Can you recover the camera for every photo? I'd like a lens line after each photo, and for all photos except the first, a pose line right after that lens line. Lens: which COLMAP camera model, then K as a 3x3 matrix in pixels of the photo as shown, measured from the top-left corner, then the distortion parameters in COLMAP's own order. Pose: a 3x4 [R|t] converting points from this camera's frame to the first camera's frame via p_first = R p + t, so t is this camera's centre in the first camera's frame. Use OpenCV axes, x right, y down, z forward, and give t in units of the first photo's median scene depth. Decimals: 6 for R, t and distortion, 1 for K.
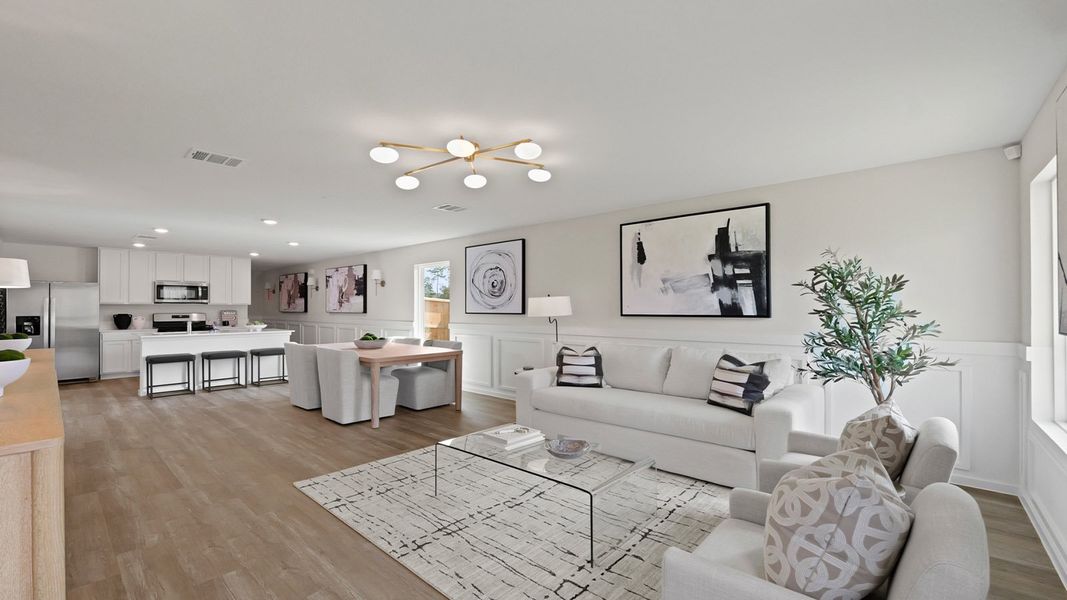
lens RADIAL K [[438.9, 0, 529.2], [0, 438.9, 305.4], [0, 0, 1]] dist [-0.010227, -0.000173]
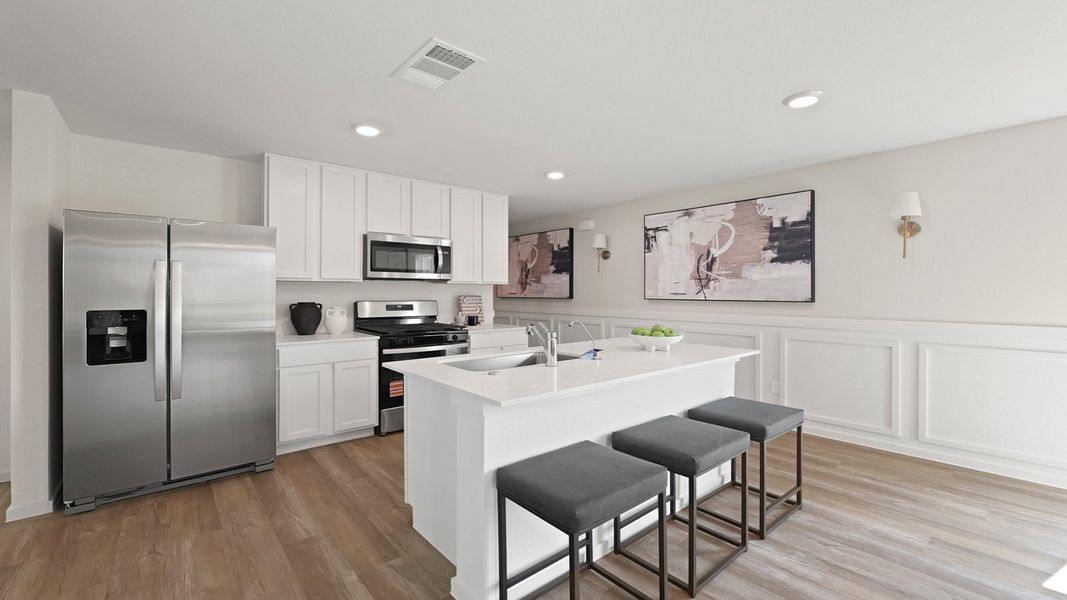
lens RADIAL K [[441.4, 0, 535.9], [0, 441.4, 292.4], [0, 0, 1]] dist [-0.010701, -0.000021]
pose [[0.991203, 0.000981, -0.132344, -0.840218], [-0.000249, 0.999985, 0.005551, 0.008547], [0.132348, -0.005469, 0.991188, 0.754644]]
